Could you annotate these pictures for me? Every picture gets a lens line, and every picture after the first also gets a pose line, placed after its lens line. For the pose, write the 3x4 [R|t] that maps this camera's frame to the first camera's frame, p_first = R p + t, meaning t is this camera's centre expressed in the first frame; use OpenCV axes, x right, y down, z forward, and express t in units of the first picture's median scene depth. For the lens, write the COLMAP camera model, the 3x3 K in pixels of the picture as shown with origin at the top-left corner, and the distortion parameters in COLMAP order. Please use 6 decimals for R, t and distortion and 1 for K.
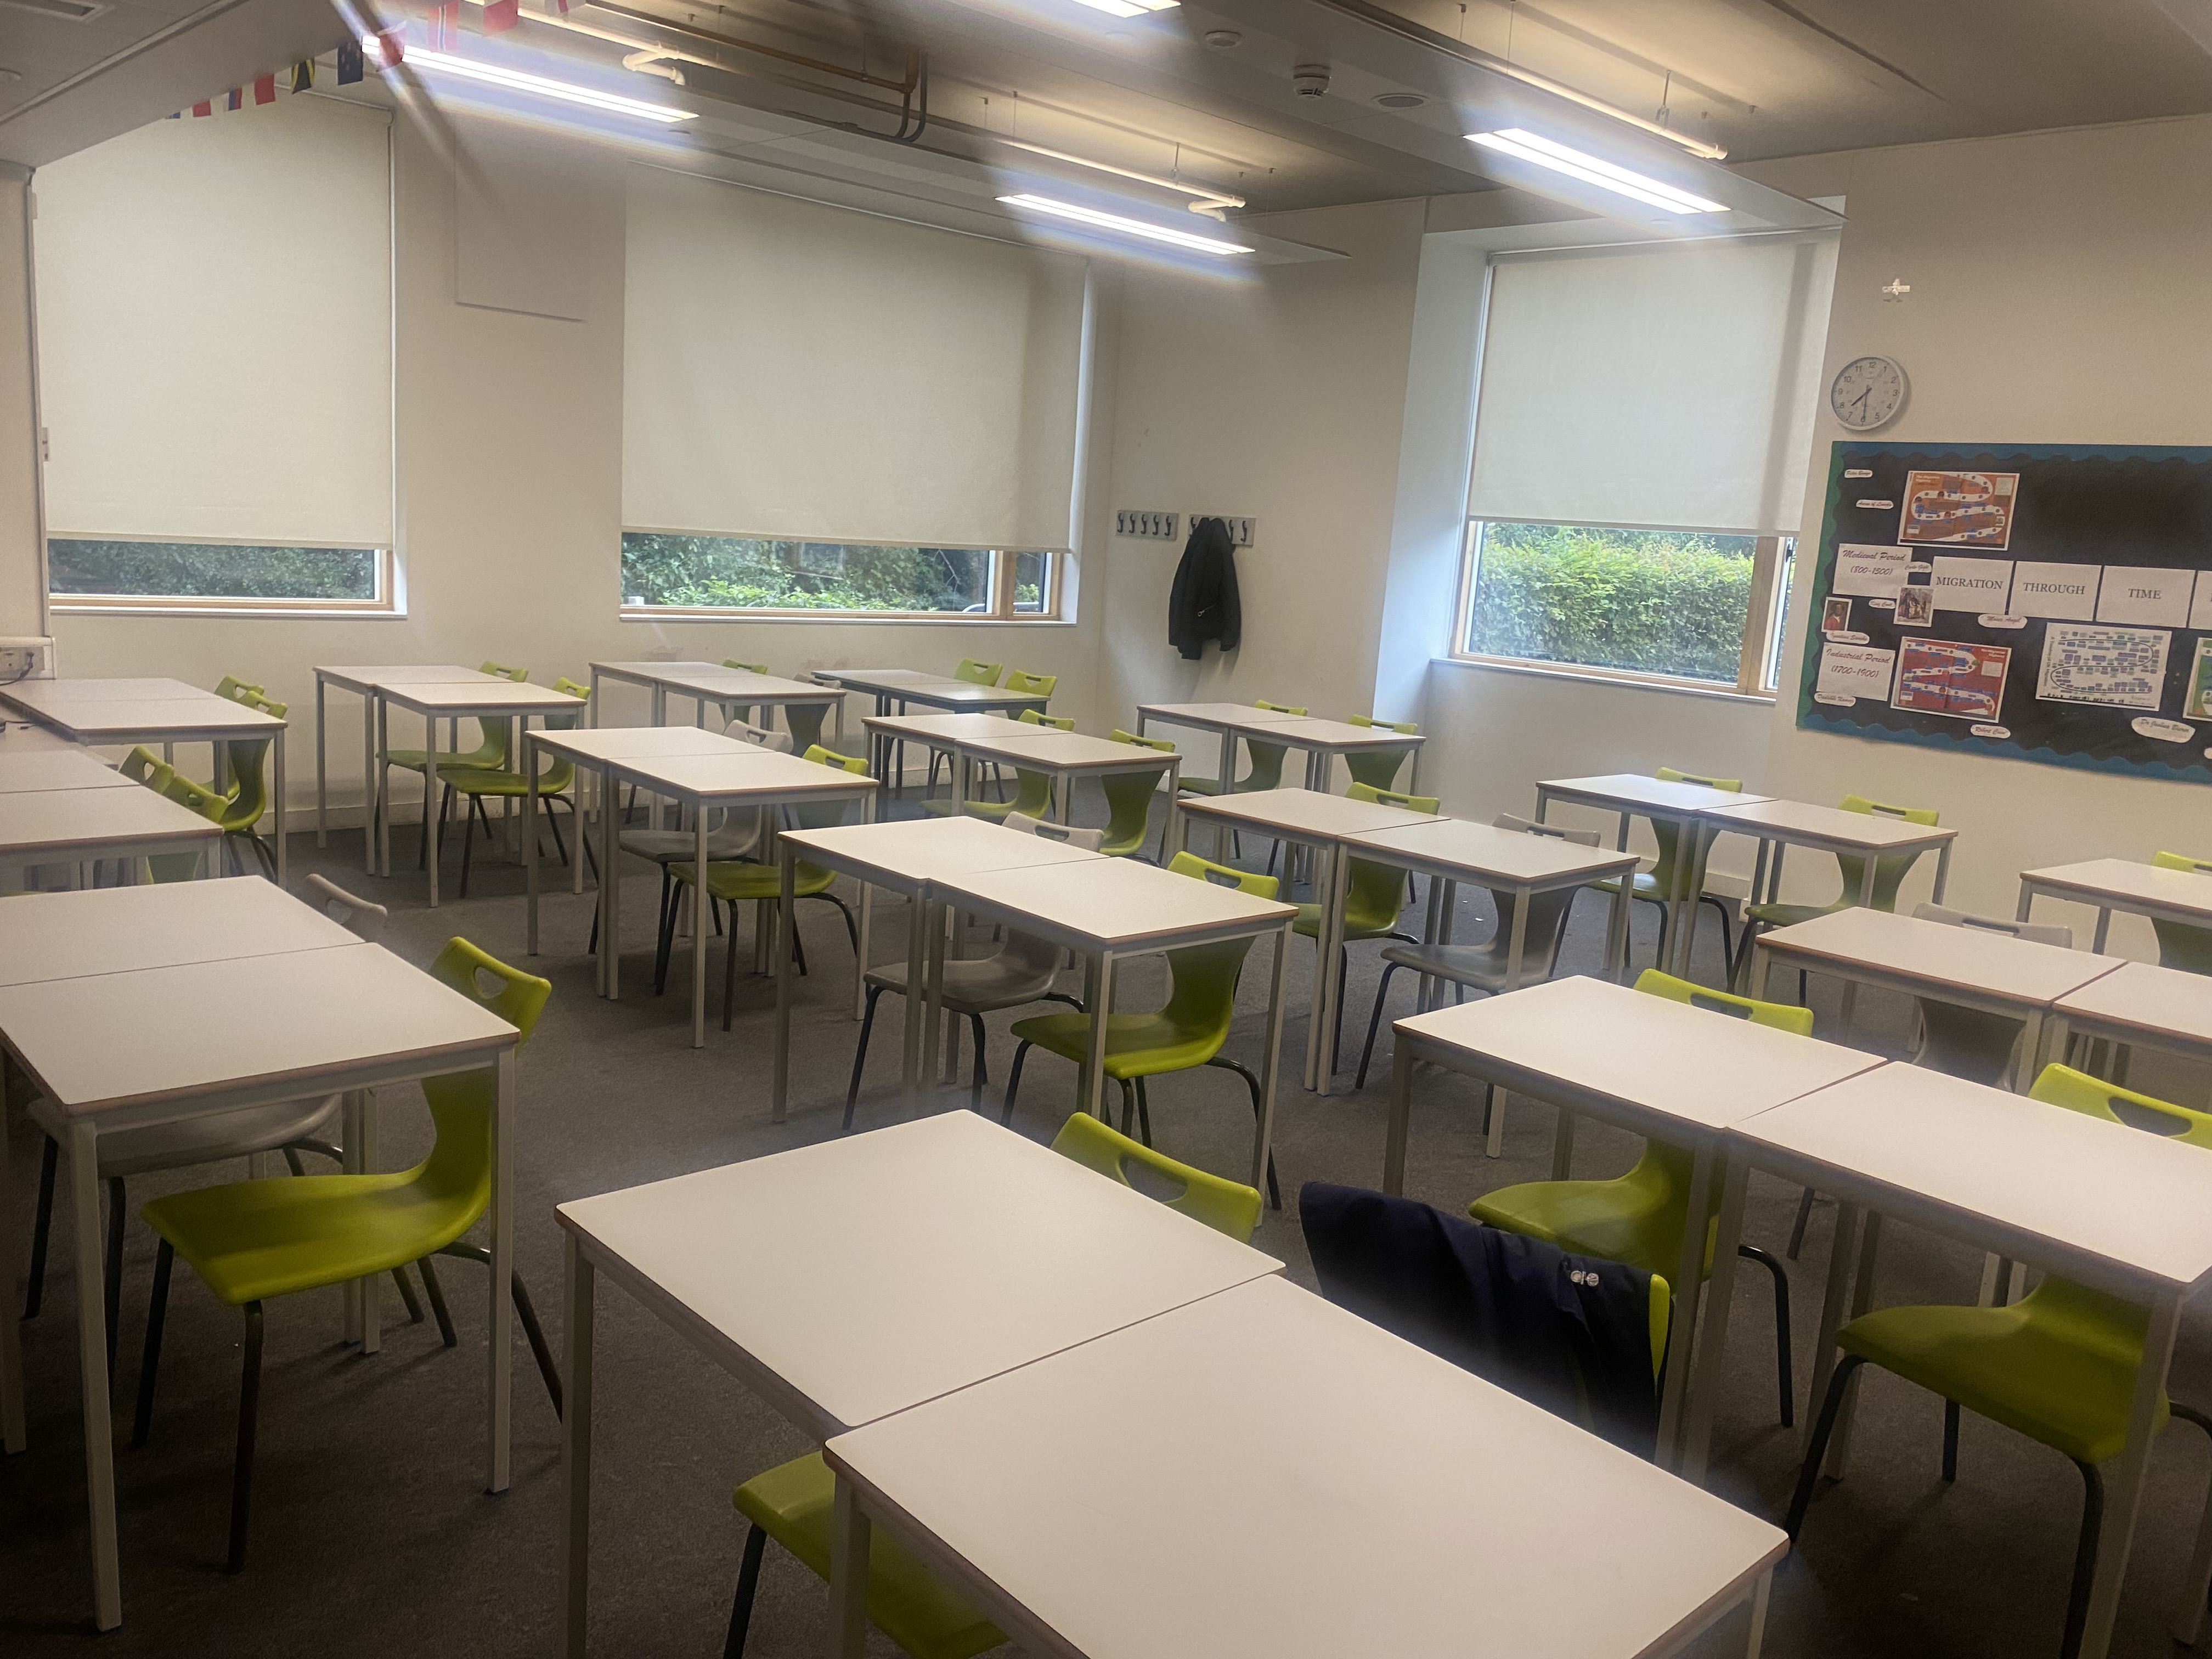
lens RADIAL K [[1670.4, 0, 1114.9], [0, 1670.4, 825.7], [0, 0, 1]] dist [0.071404, -0.073488]
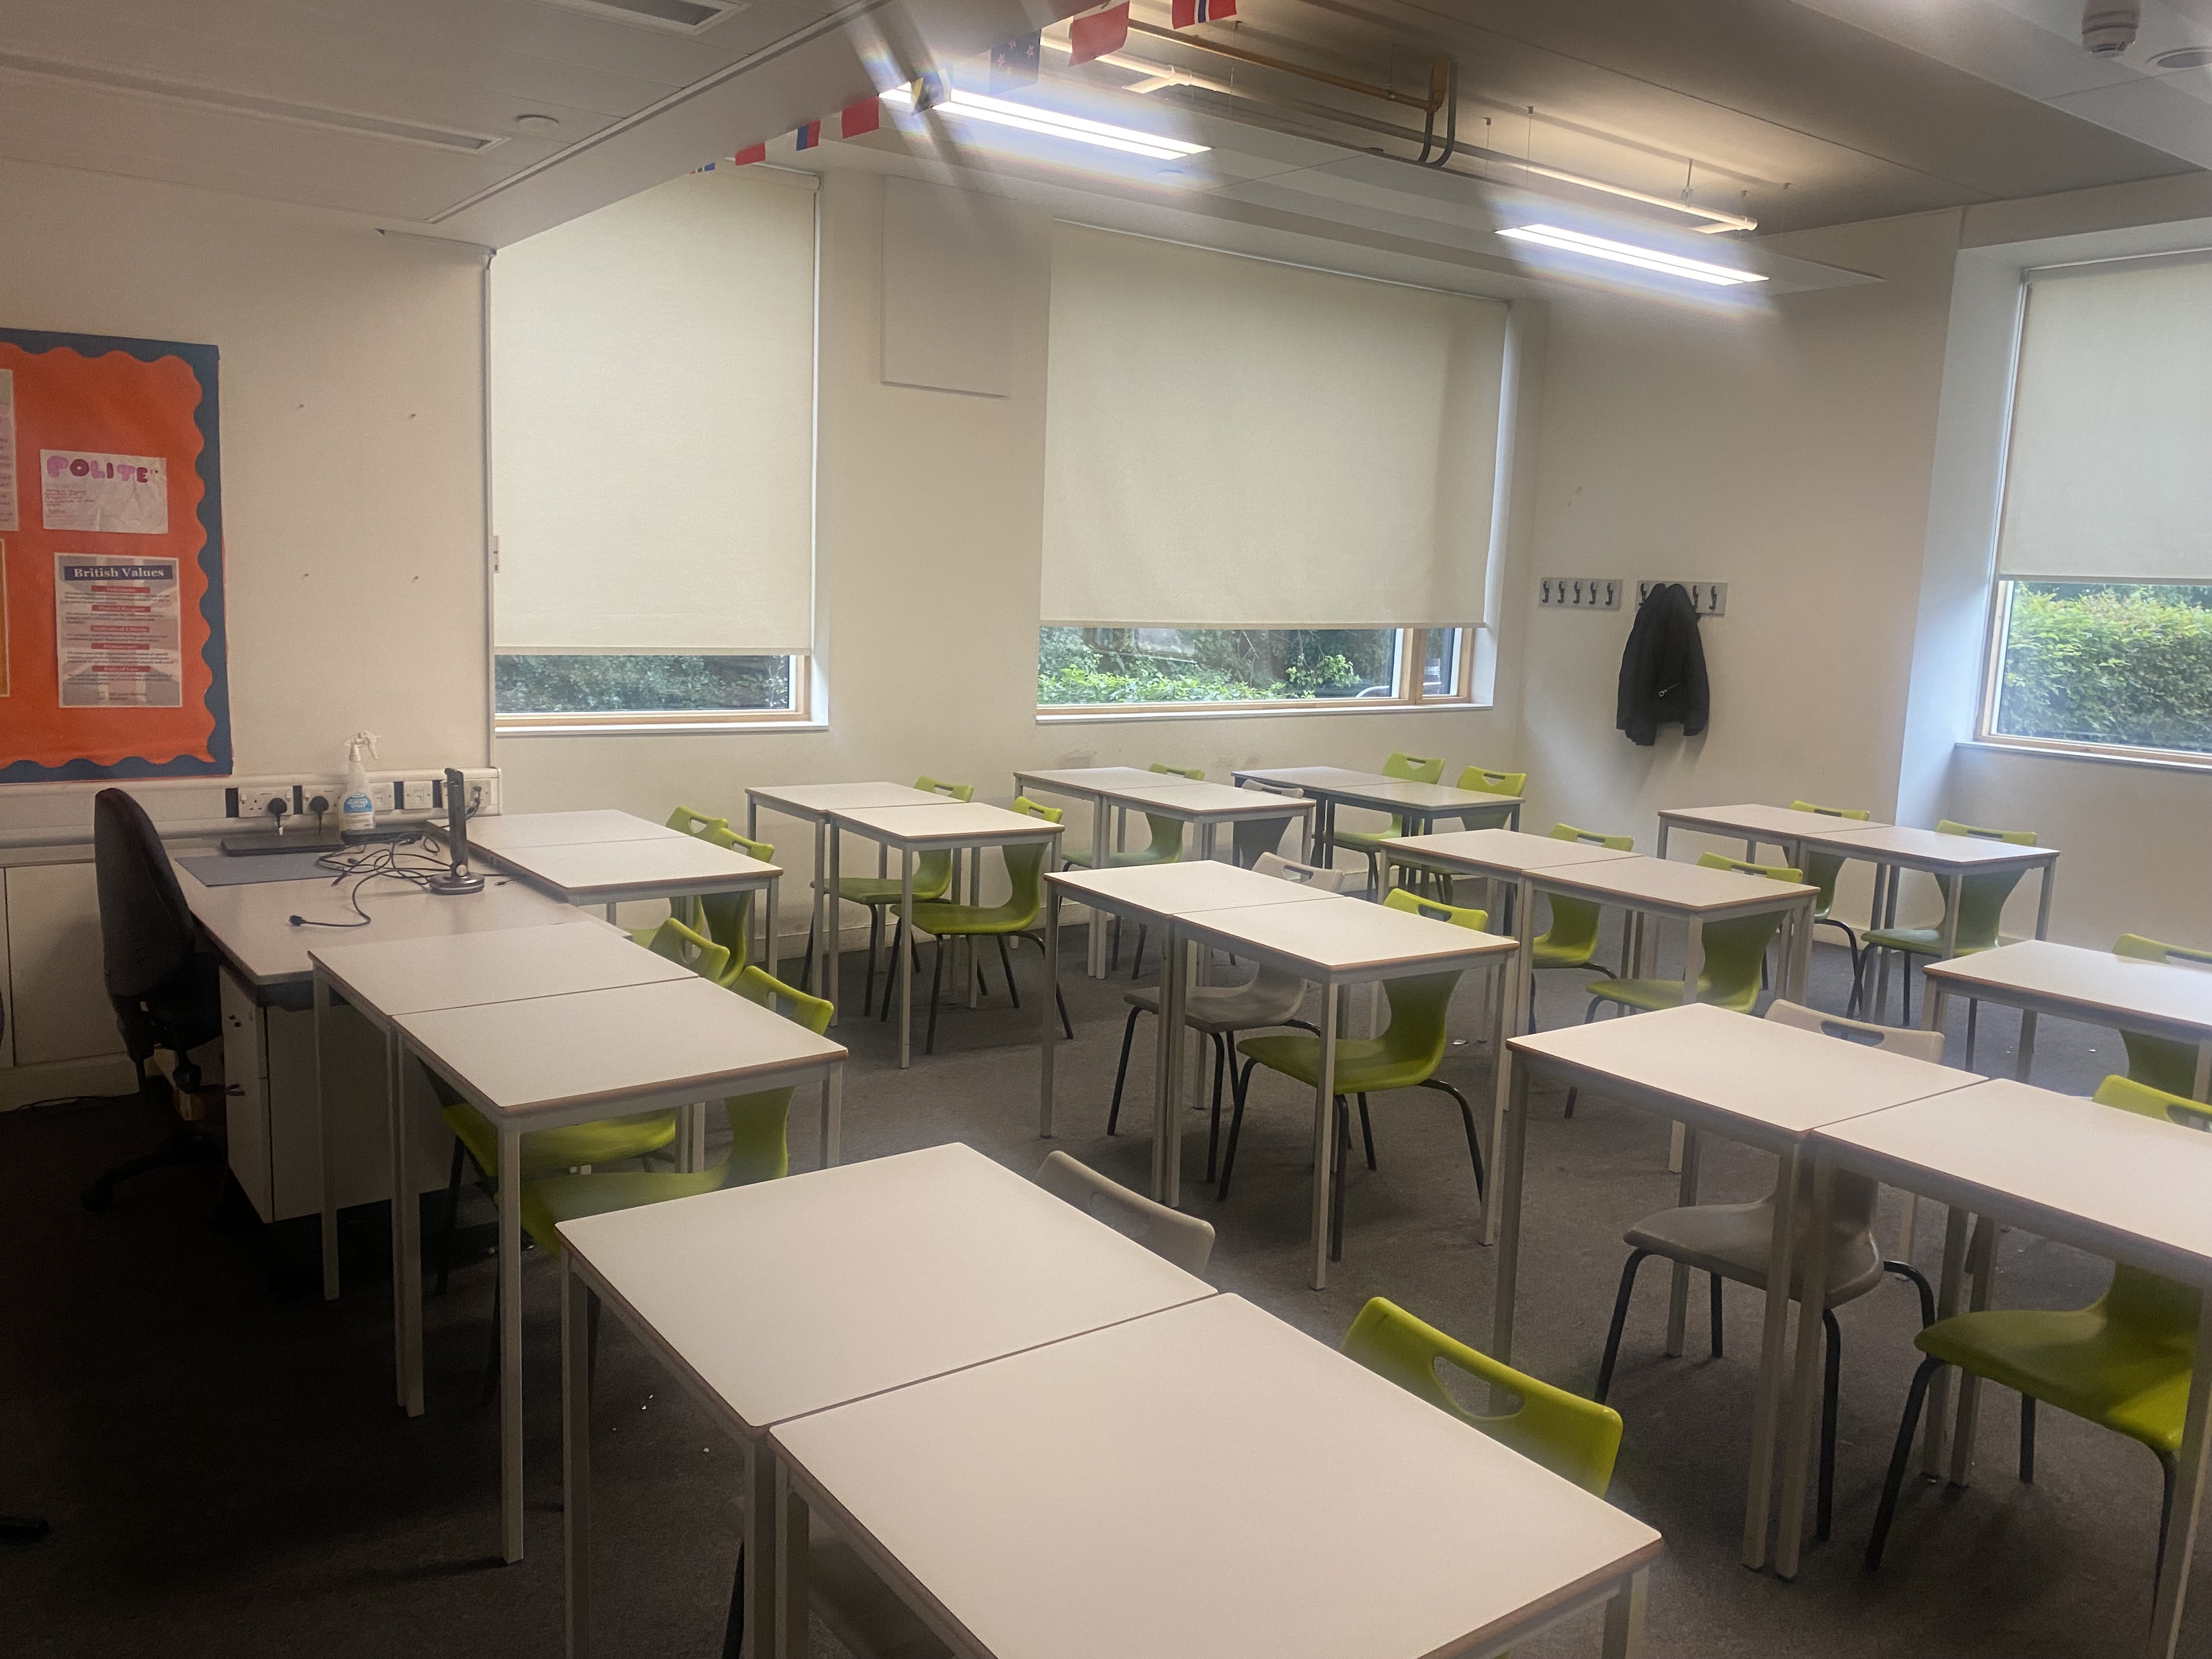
lens RADIAL K [[1675.3, 0, 1115.9], [0, 1675.3, 809.8], [0, 0, 1]] dist [0.033490, -0.029652]
pose [[0.993036, -0.013654, -0.117017, -0.151710], [0.008390, 0.998935, -0.045361, -0.034987], [0.117512, 0.044063, 0.992093, 0.121377]]
